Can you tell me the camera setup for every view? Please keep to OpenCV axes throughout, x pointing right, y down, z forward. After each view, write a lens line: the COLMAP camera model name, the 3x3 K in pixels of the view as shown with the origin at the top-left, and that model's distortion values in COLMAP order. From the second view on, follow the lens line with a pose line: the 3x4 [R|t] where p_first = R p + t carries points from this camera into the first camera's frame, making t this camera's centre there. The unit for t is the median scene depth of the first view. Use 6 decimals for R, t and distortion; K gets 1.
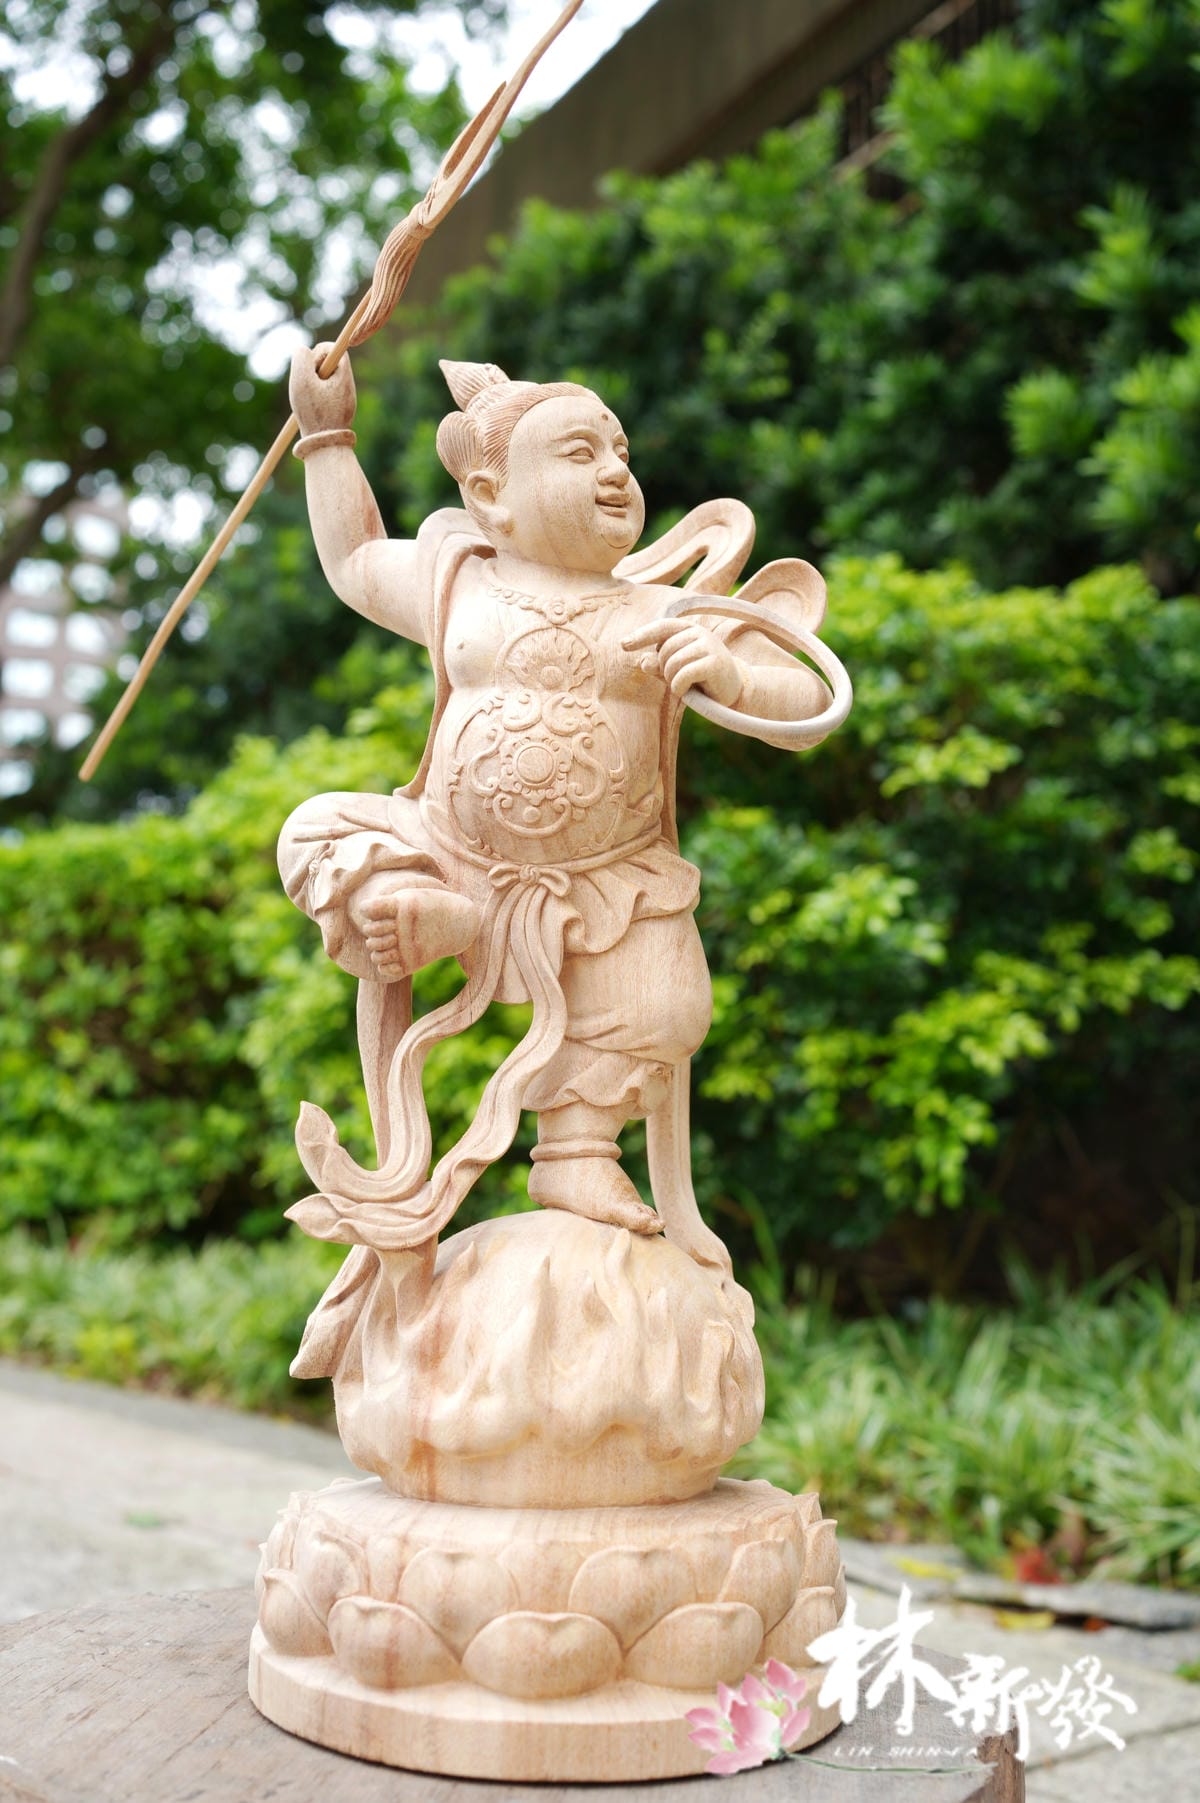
lens RADIAL K [[1855.6, 0, 601.6], [0, 1855.6, 890.2], [0, 0, 1]] dist [-0.001251, 0.013178]
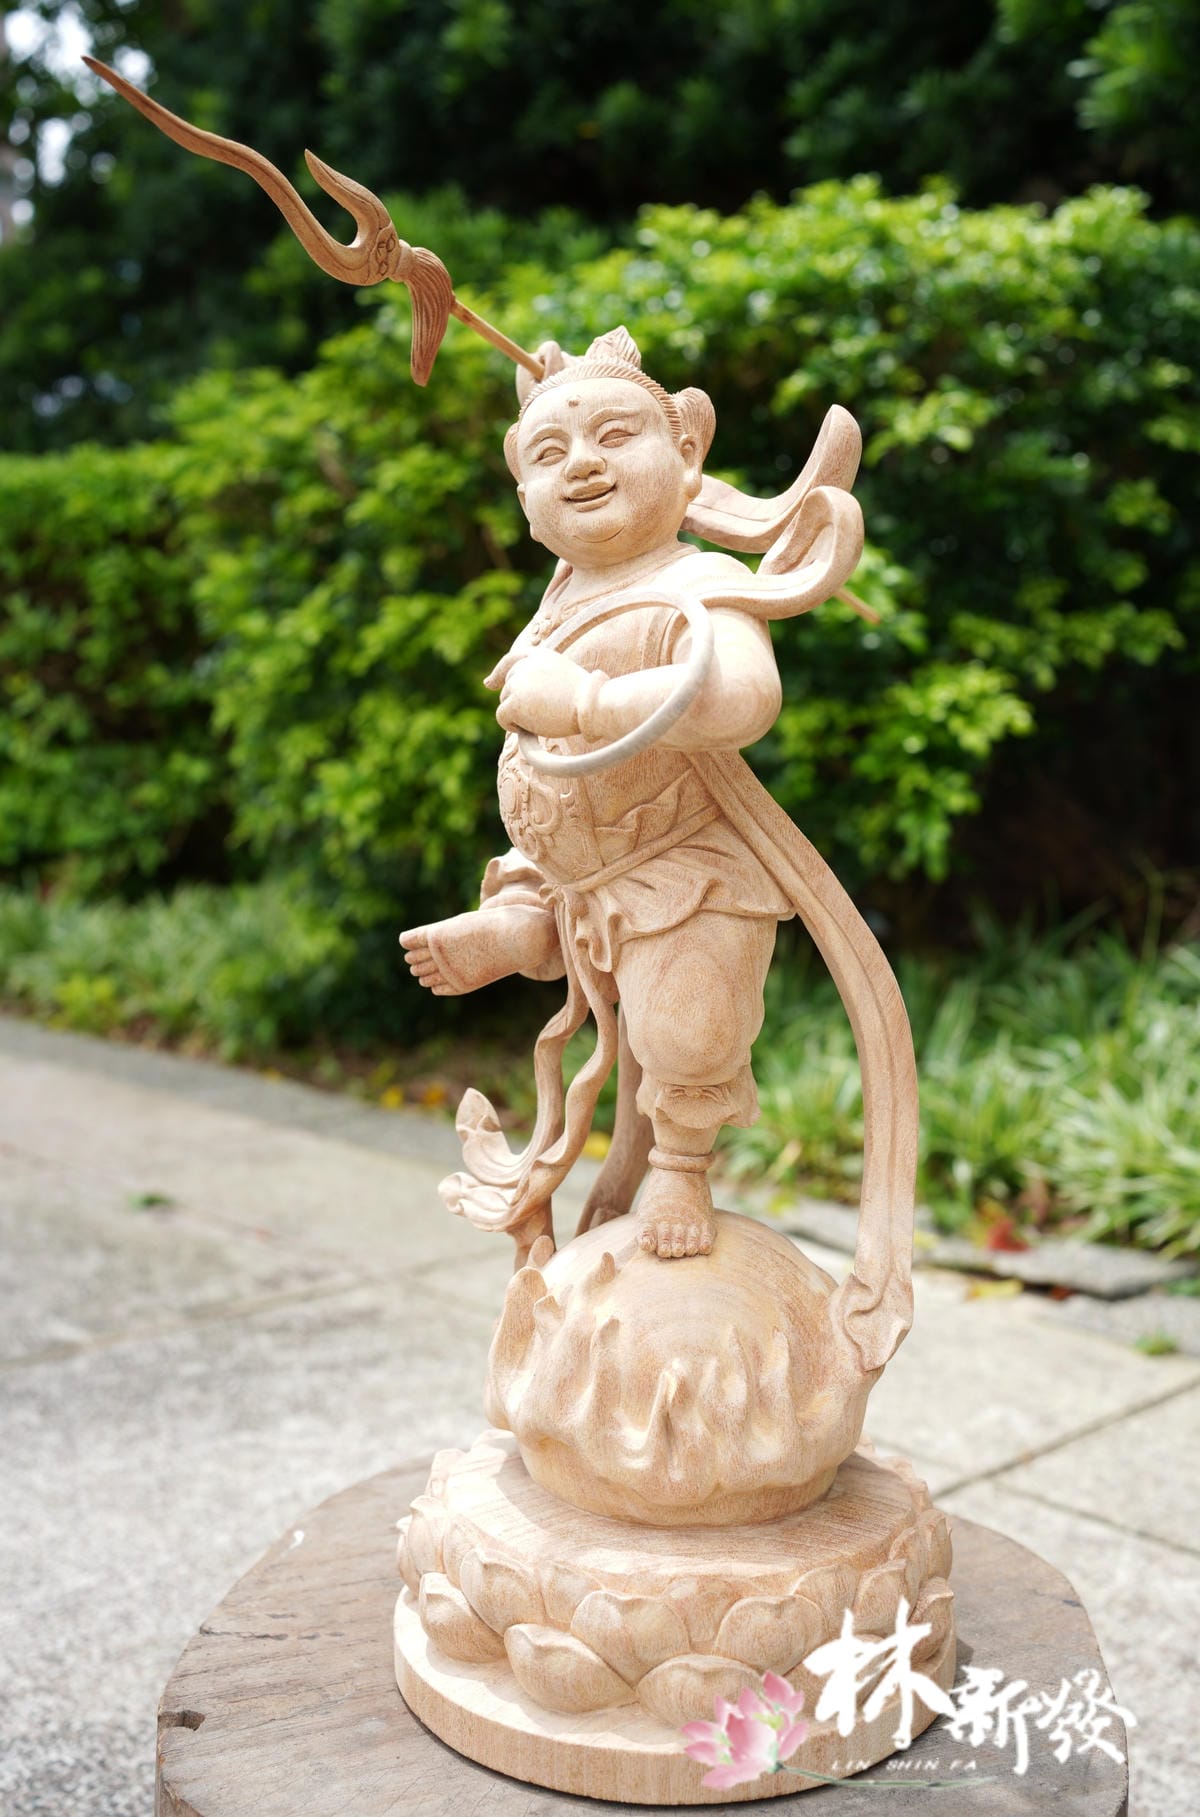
lens RADIAL K [[1828.4, 0, 600.0], [0, 1828.4, 908.5], [0, 0, 1]] dist [0.208432, -1.755085]
pose [[0.465703, 0.040638, -0.884008, 0.851204], [0.150470, 0.980762, 0.124354, -0.120394], [0.872055, -0.190929, 0.450629, 0.554093]]
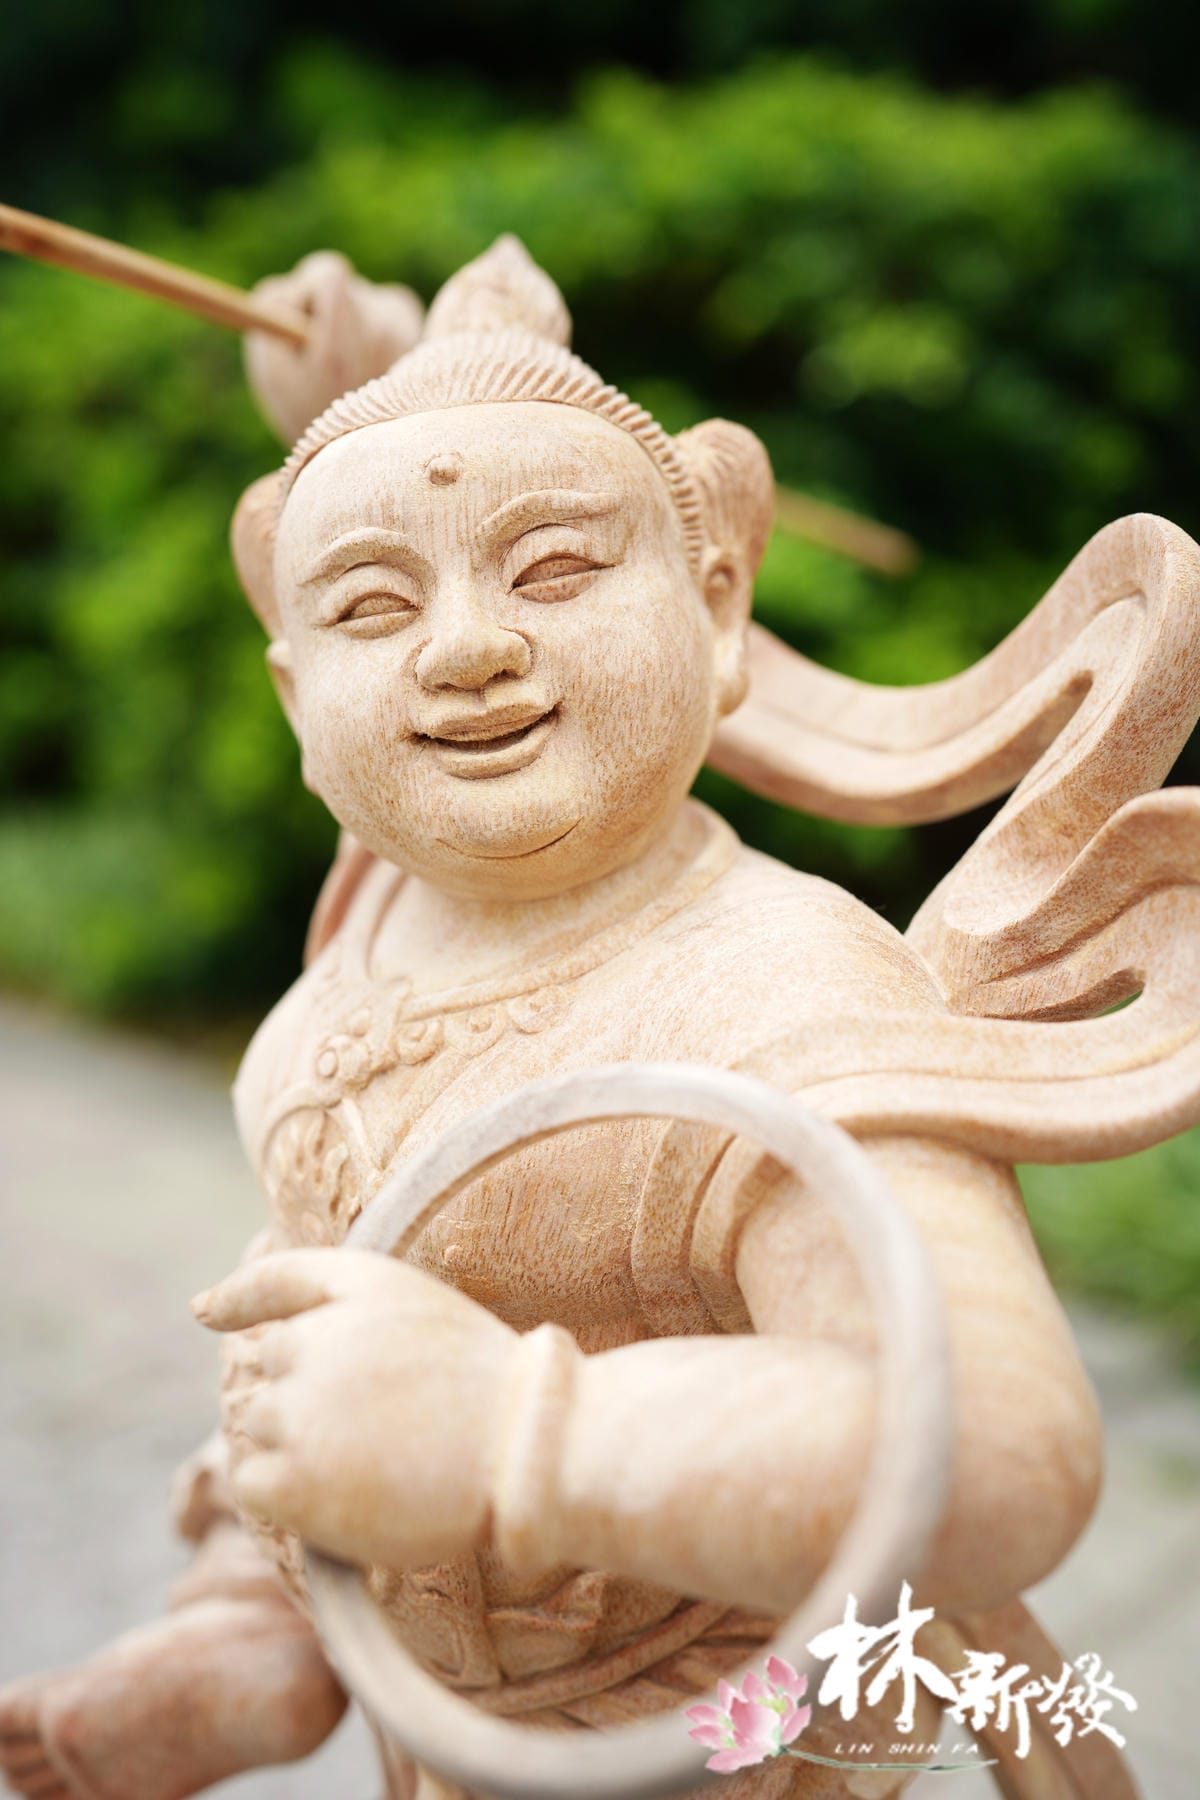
lens RADIAL K [[1843.5, 0, 600.0], [0, 1843.5, 900.0], [0, 0, 1]] dist [-0.004685, 0.001072]
pose [[0.607221, 0.102079, -0.787948, 0.293664], [0.112915, 0.970560, 0.212753, -0.252053], [0.786468, -0.218160, 0.577818, 0.826302]]
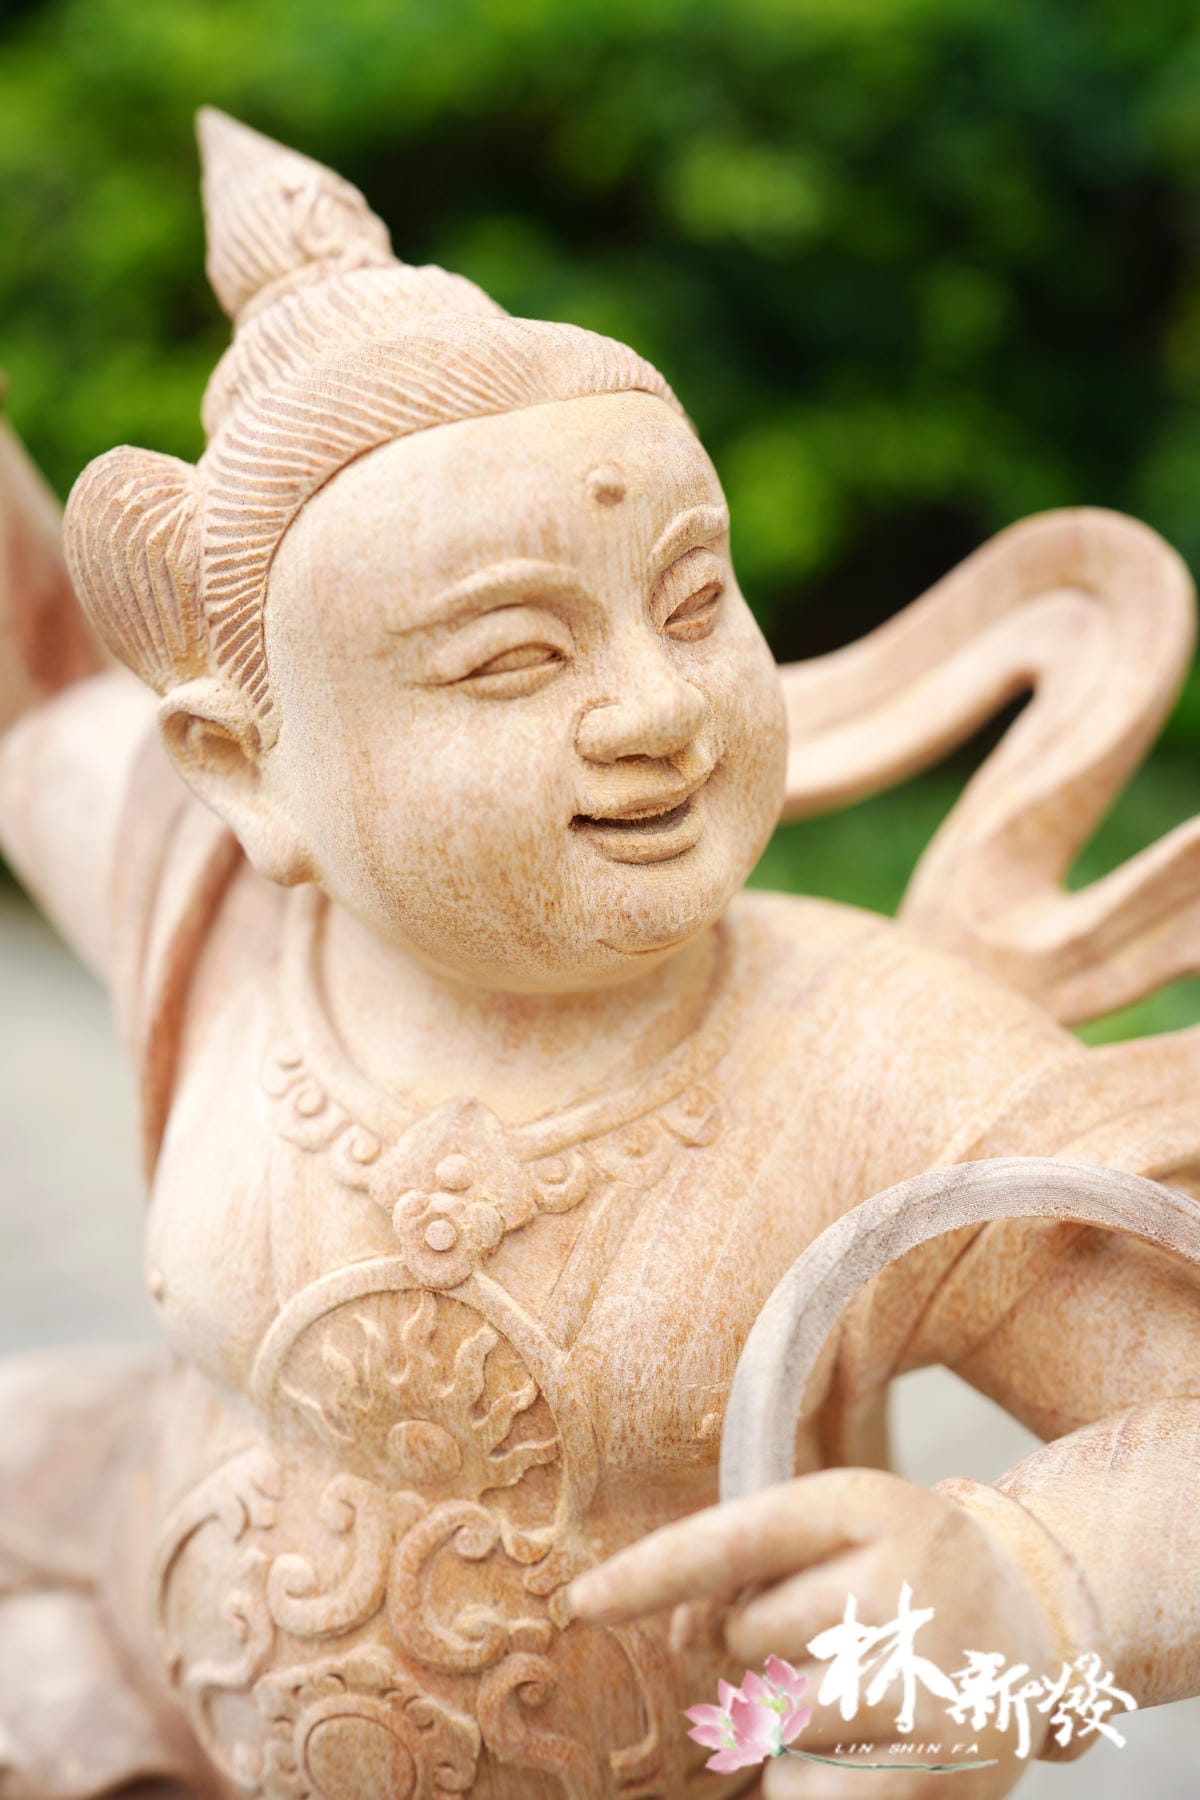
lens RADIAL K [[1852.5, 0, 601.6], [0, 1852.5, 888.7], [0, 0, 1]] dist [-0.001251, 0.013178]
pose [[0.973885, 0.045187, -0.222501, 0.063267], [0.038470, 0.932983, 0.357858, -0.301707], [0.223760, -0.357072, 0.906880, 0.750838]]
